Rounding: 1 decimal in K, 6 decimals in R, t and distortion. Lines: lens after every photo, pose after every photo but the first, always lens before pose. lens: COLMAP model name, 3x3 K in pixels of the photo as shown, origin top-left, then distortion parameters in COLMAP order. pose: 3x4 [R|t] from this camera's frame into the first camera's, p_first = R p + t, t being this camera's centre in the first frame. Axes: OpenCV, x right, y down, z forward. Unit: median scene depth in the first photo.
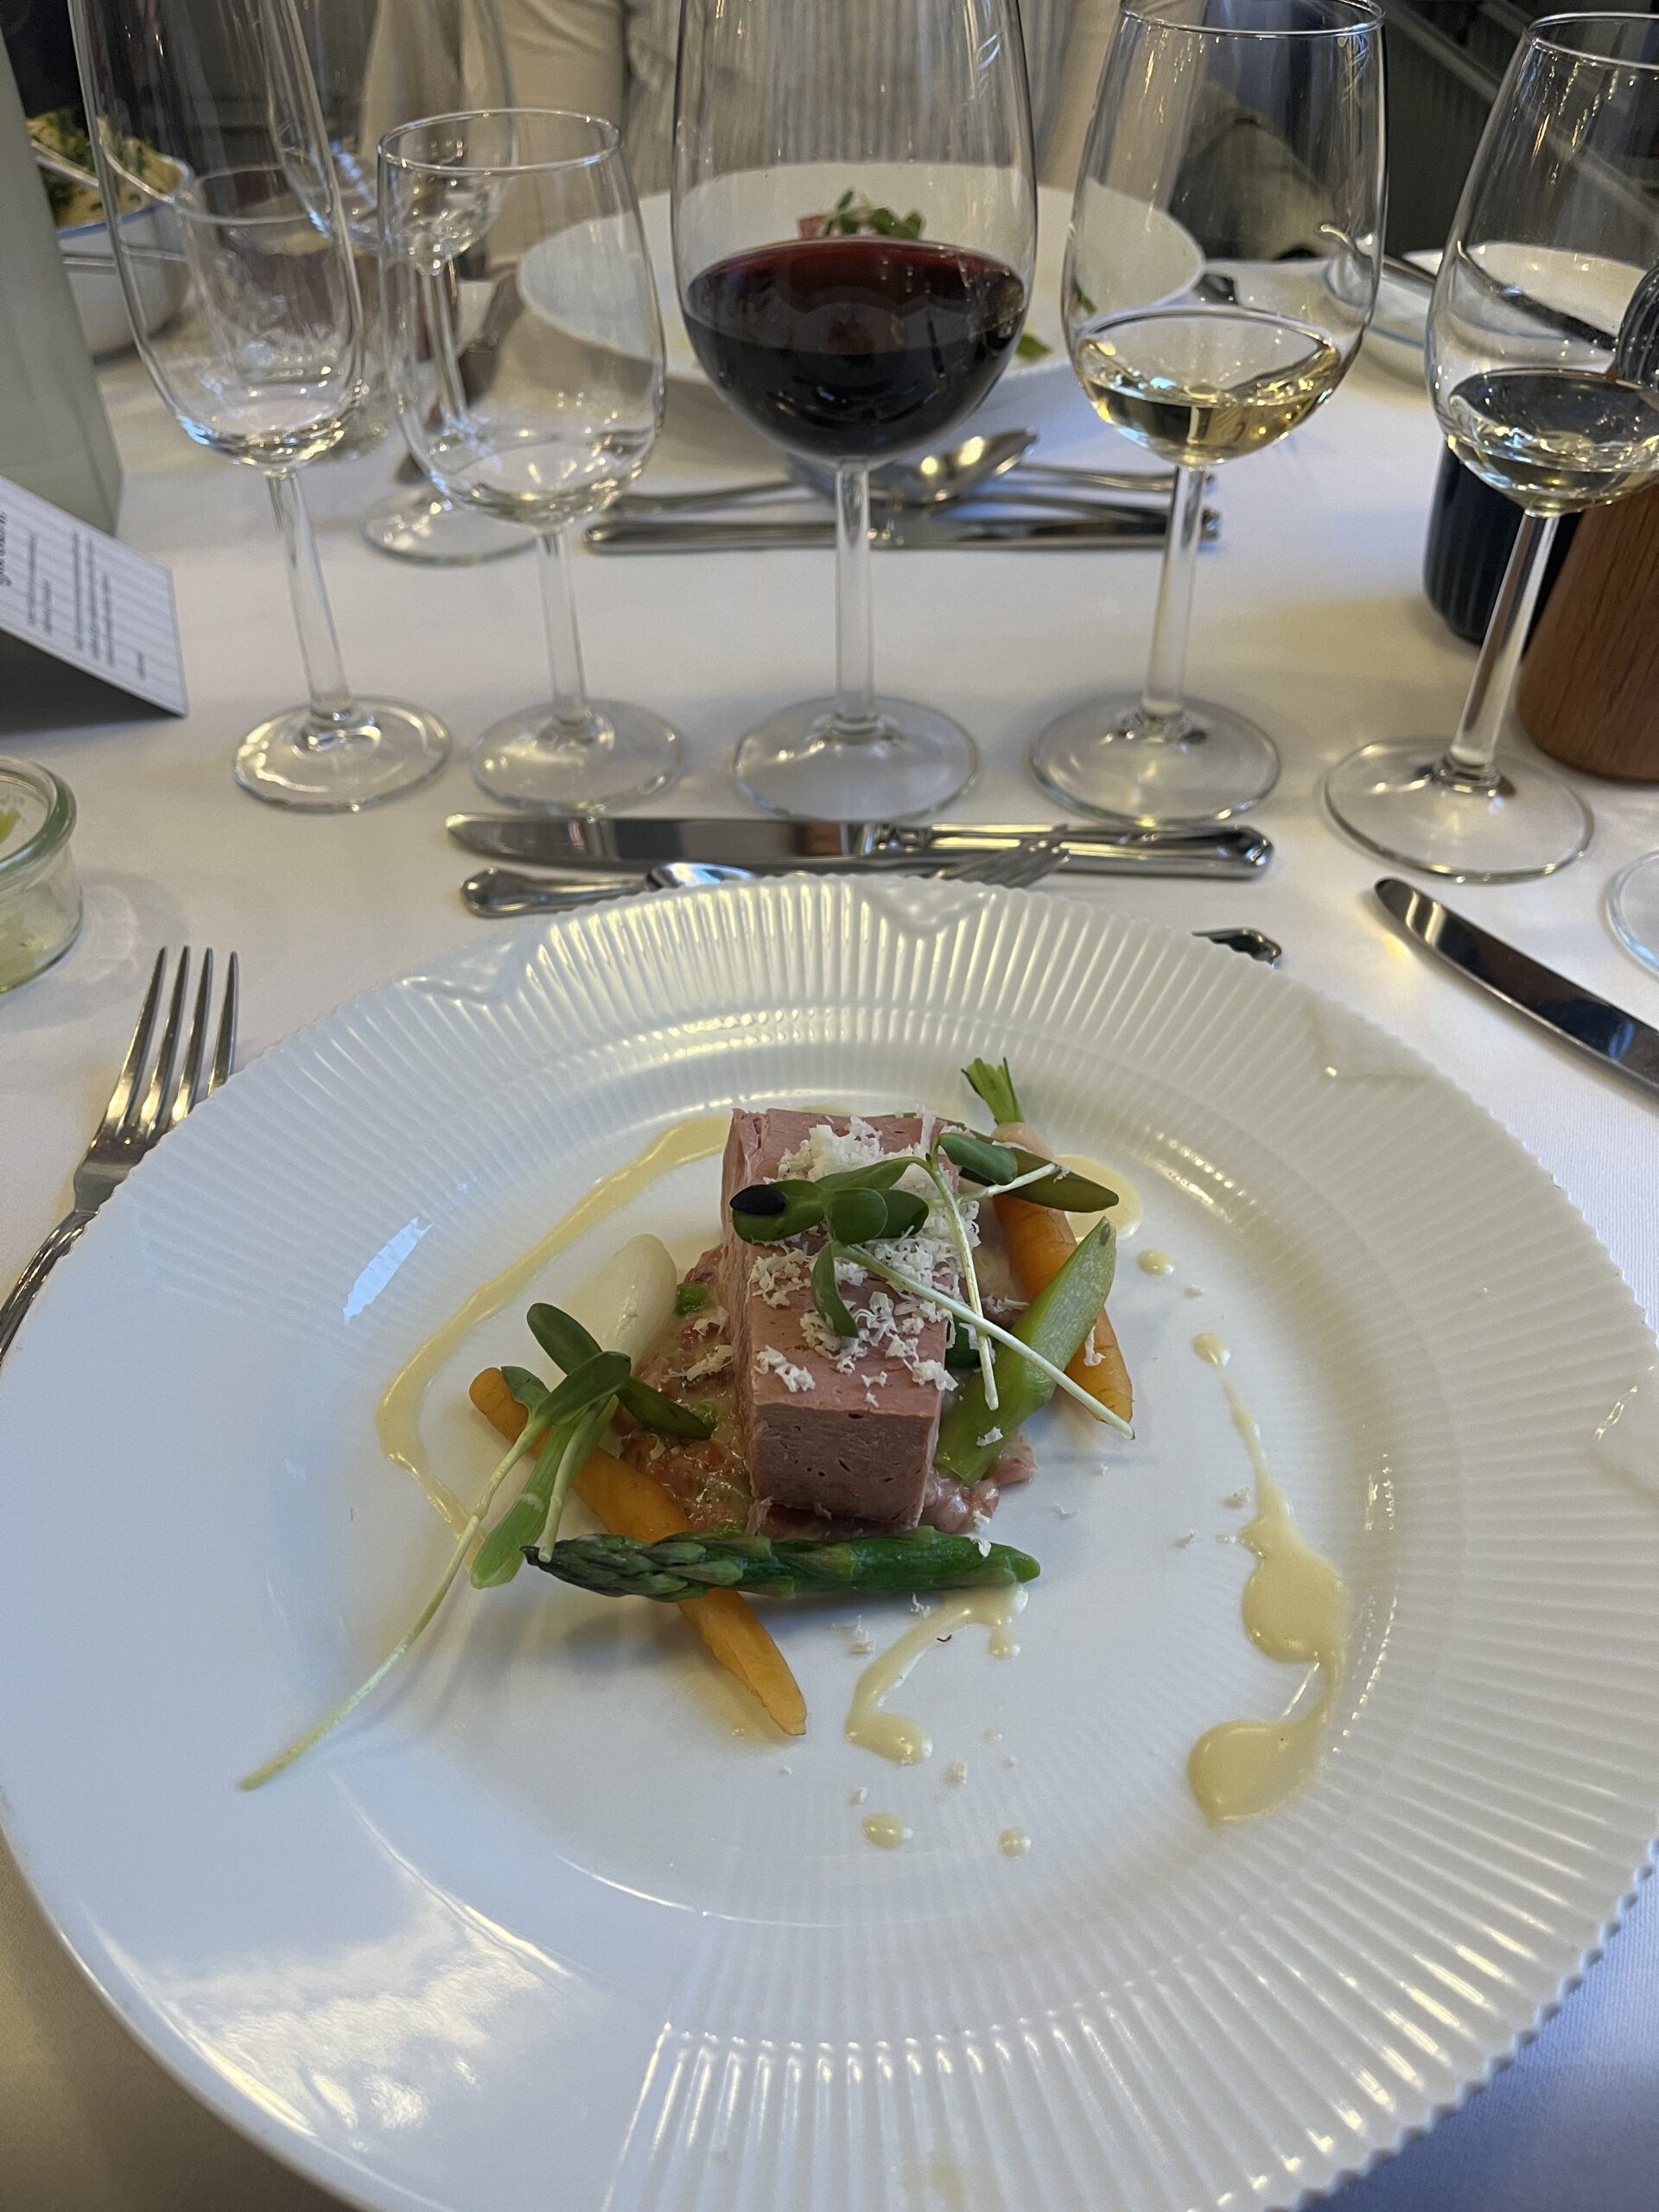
lens RADIAL K [[1680.7, 0, 829.5], [0, 1680.7, 1106.0], [0, 0, 1]] dist [-0.001297, -0.002767]
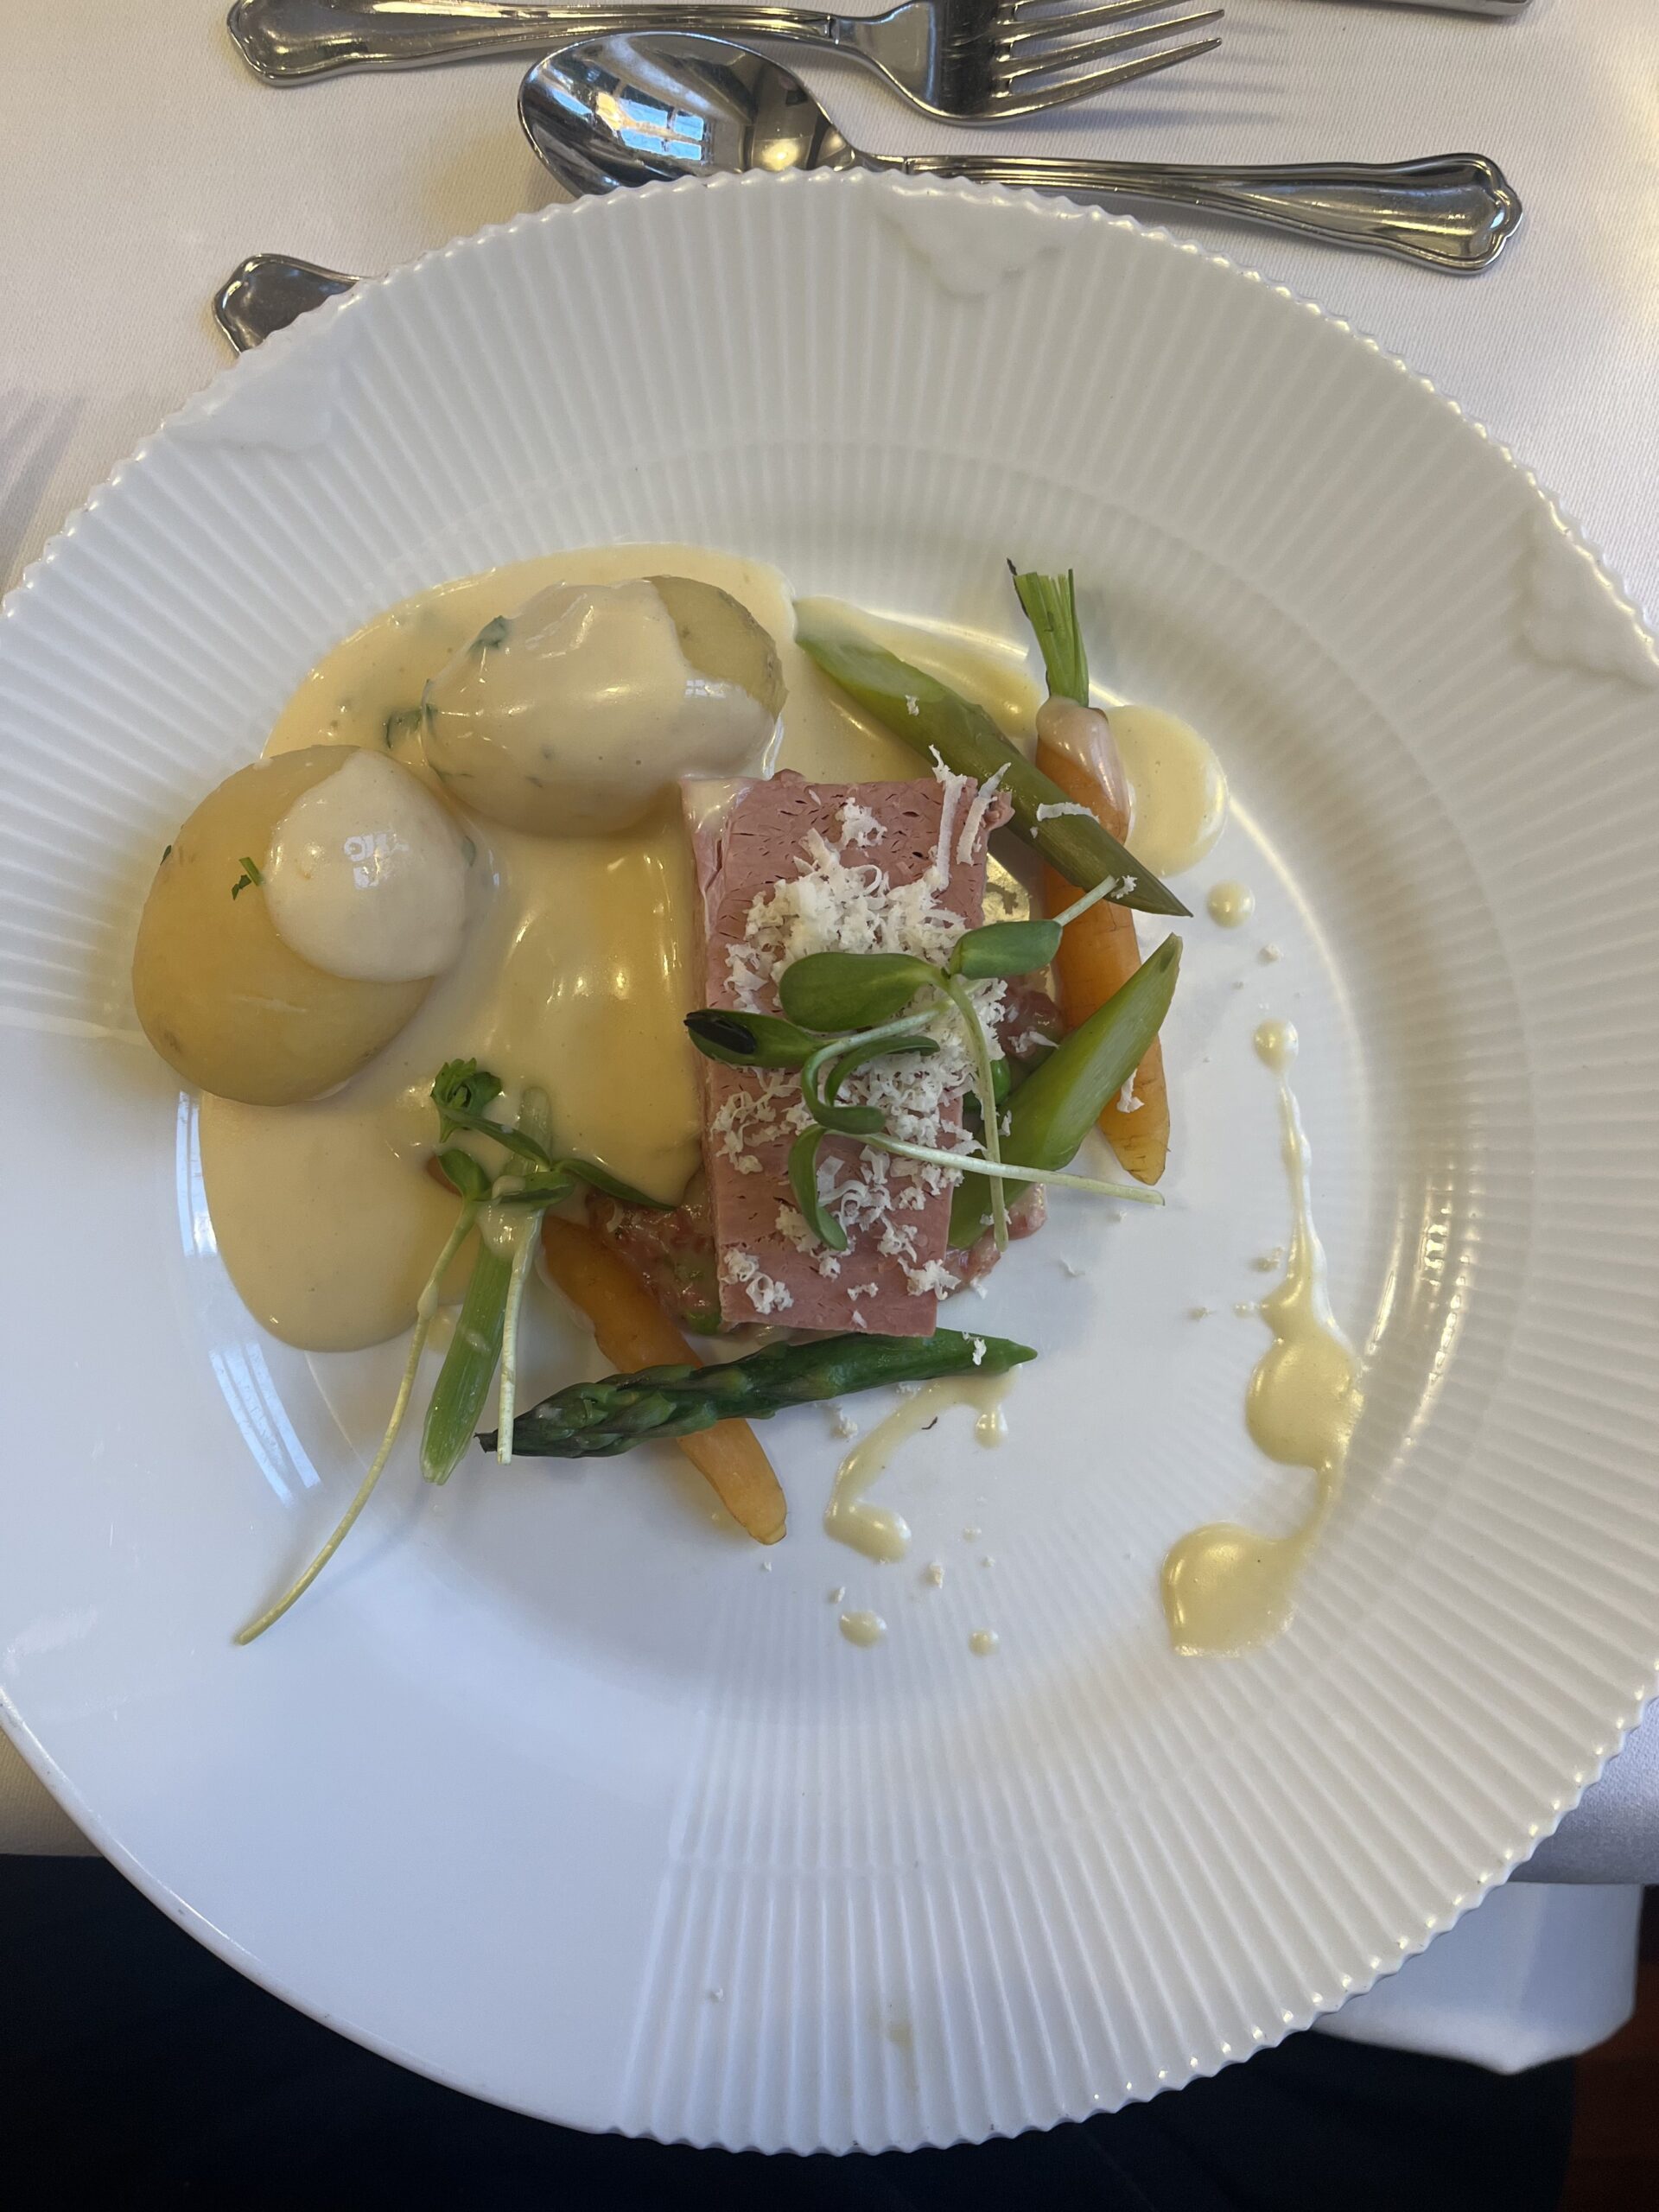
lens RADIAL K [[1680.7, 0, 829.5], [0, 1680.7, 1106.0], [0, 0, 1]] dist [-0.001297, -0.002767]
pose [[0.999933, 0.010477, 0.004874, 0.004625], [-0.010760, 0.690519, 0.723234, -0.502939], [0.004212, -0.723238, 0.690586, 0.470549]]
